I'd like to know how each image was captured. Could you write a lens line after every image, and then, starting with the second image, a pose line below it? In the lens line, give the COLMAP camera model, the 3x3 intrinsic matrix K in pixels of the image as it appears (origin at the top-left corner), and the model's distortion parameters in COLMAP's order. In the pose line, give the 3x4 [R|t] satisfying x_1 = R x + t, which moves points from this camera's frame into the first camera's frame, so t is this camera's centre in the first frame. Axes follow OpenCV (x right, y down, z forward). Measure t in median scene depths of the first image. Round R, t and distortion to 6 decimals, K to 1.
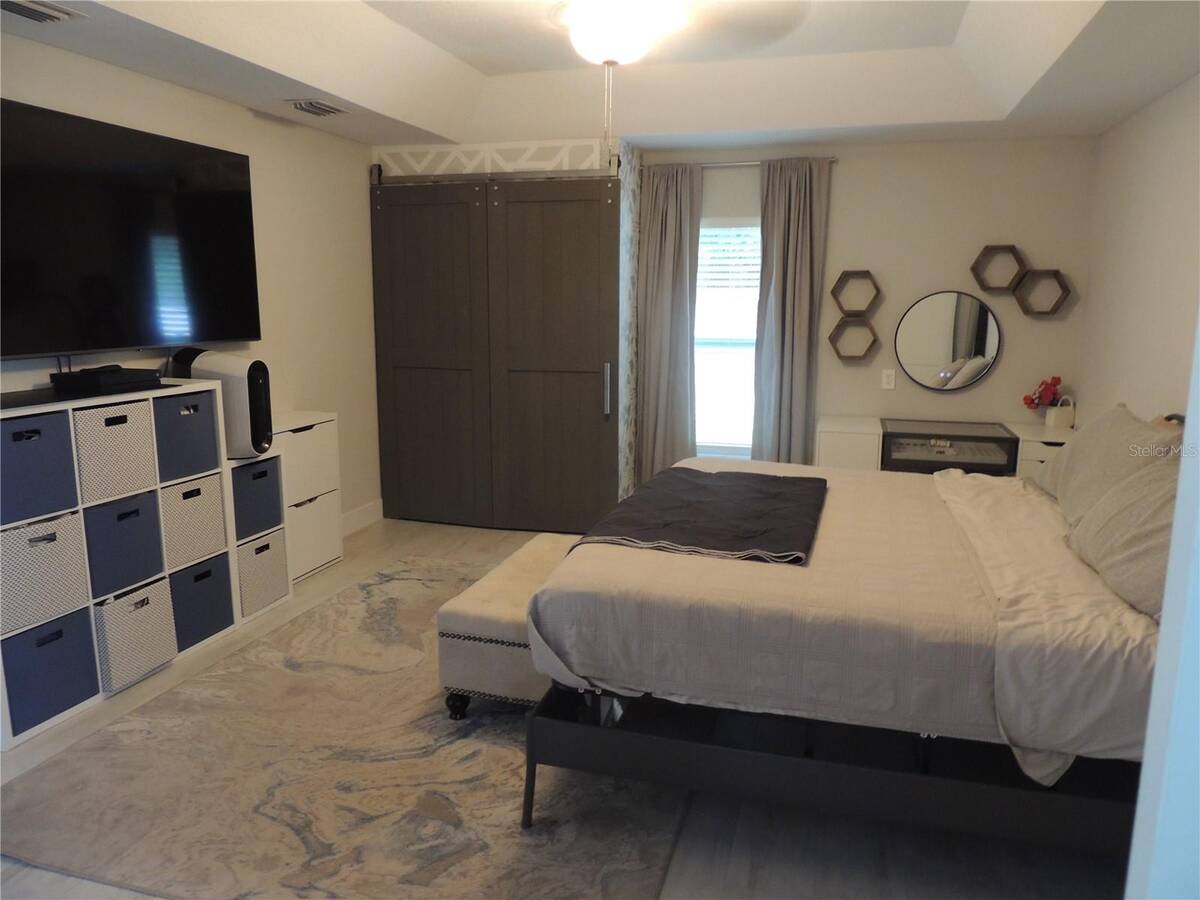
lens RADIAL K [[858.1, 0, 605.2], [0, 858.1, 451.3], [0, 0, 1]] dist [-0.020576, 0.003997]
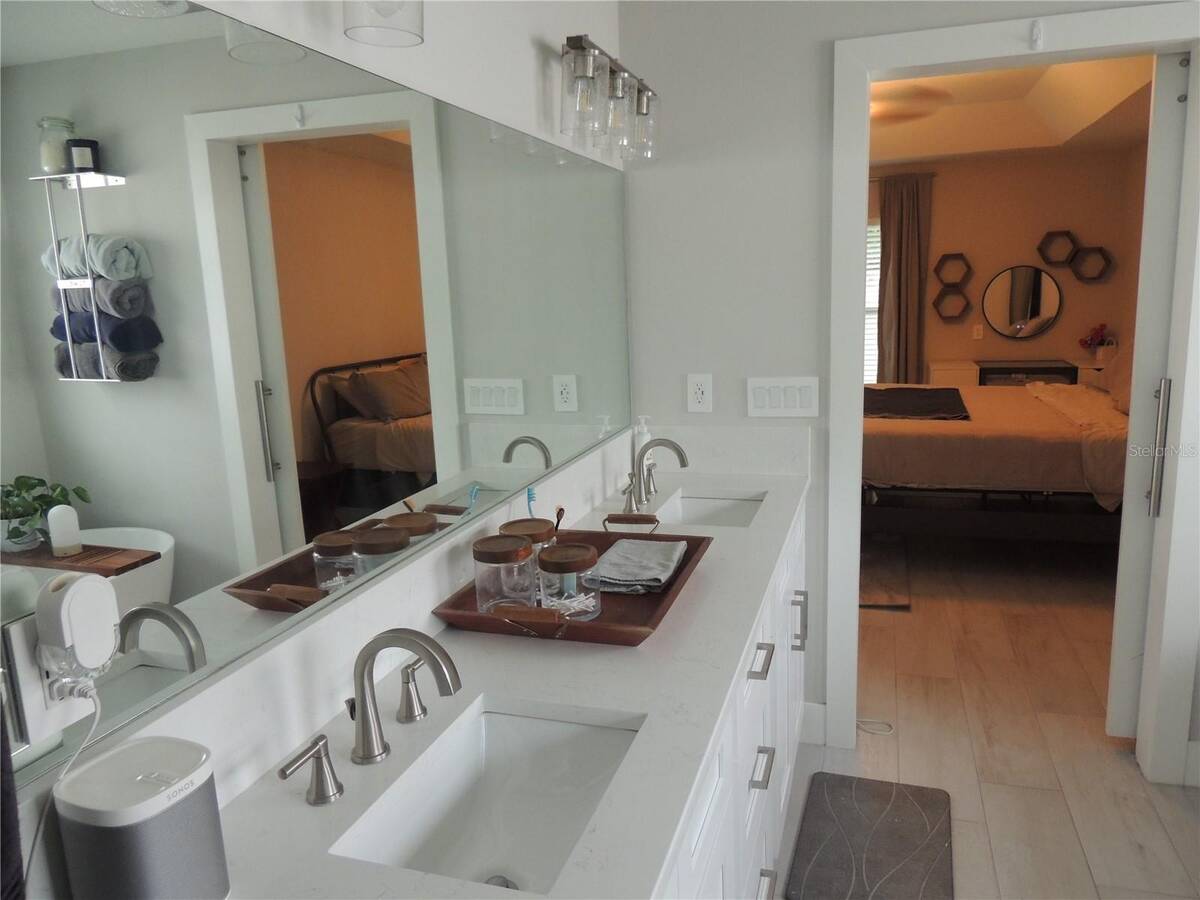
lens RADIAL K [[858.1, 0, 602.6], [0, 858.1, 450.5], [0, 0, 1]] dist [-0.020576, 0.003997]
pose [[0.998491, -0.036781, -0.040768, -0.232704], [0.037211, 0.999259, 0.009825, 0.073595], [0.040376, -0.011327, 0.999120, -0.416026]]
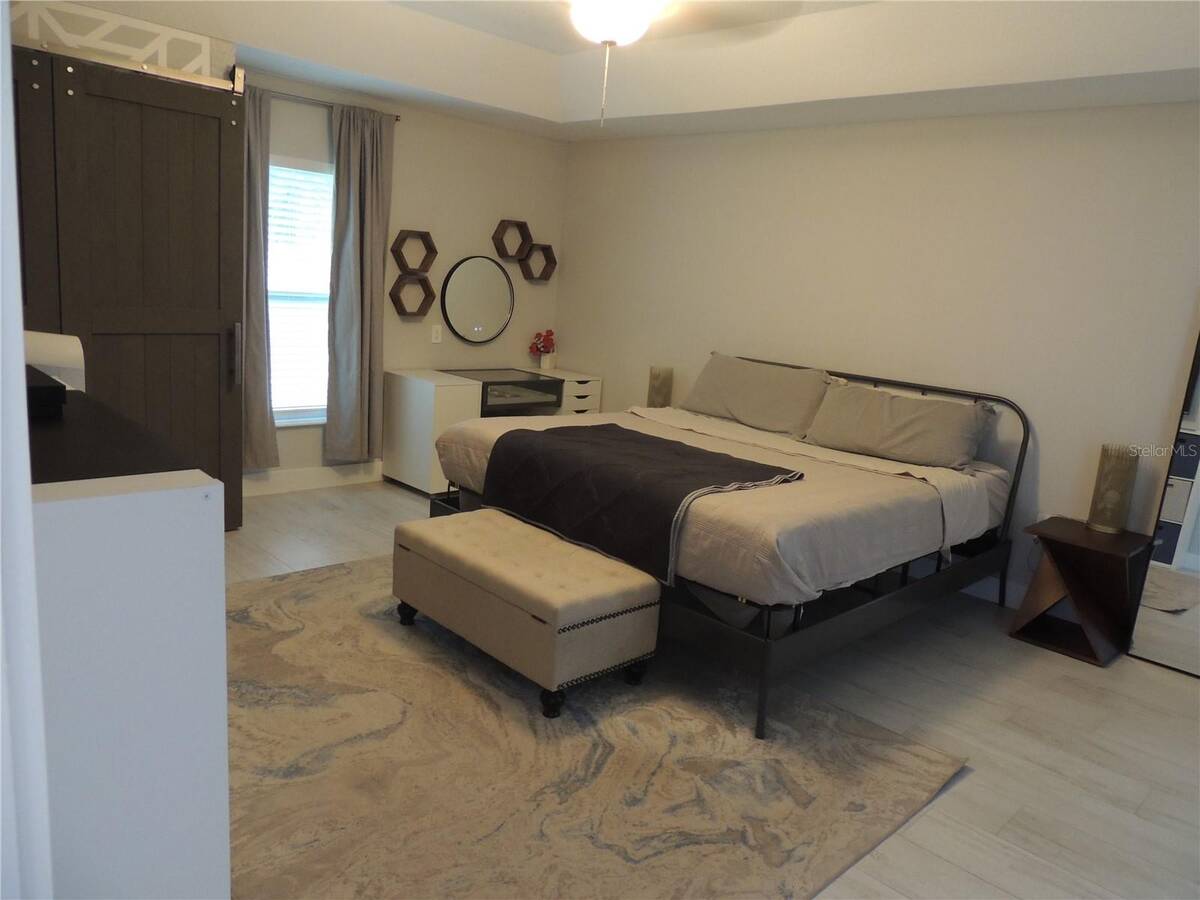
lens RADIAL K [[858.1, 0, 610.0], [0, 858.1, 451.2], [0, 0, 1]] dist [-0.020576, 0.003997]
pose [[0.480531, -0.140117, 0.865712, -0.555017], [0.076476, 0.990088, 0.117798, -0.050340], [-0.873637, 0.009601, 0.486484, 0.291487]]
